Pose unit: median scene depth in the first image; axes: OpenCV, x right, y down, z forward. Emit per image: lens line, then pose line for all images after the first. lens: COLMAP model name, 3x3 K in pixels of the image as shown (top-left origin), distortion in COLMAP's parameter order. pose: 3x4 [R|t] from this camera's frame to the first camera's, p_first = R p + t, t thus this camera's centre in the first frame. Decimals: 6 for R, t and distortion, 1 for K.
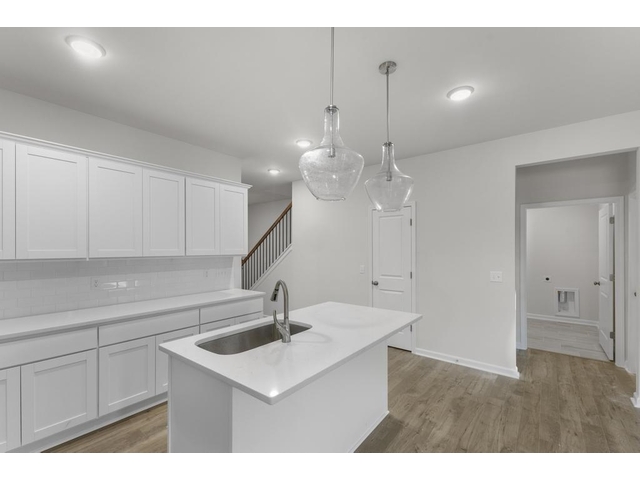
lens RADIAL K [[279.3, 0, 317.4], [0, 279.3, 244.5], [0, 0, 1]] dist [0.007289, -0.000044]
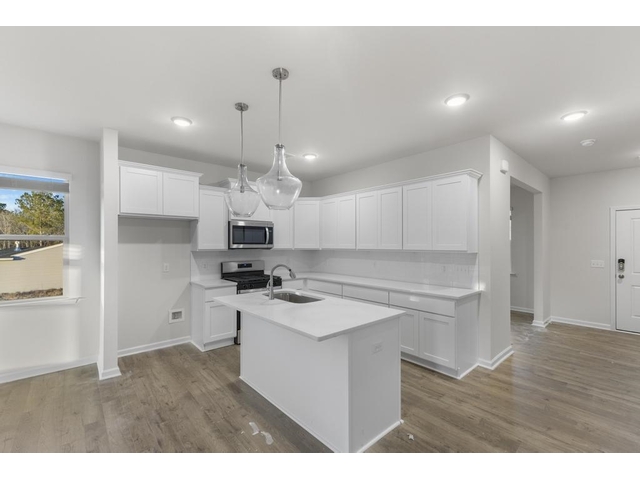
lens RADIAL K [[279.3, 0, 322.9], [0, 279.3, 244.7], [0, 0, 1]] dist [0.007289, -0.000044]
pose [[-0.165867, 0.002751, -0.986144, 1.019277], [0.012765, 0.999918, 0.000643, 0.015780], [0.986065, -0.012482, -0.165889, 1.074101]]
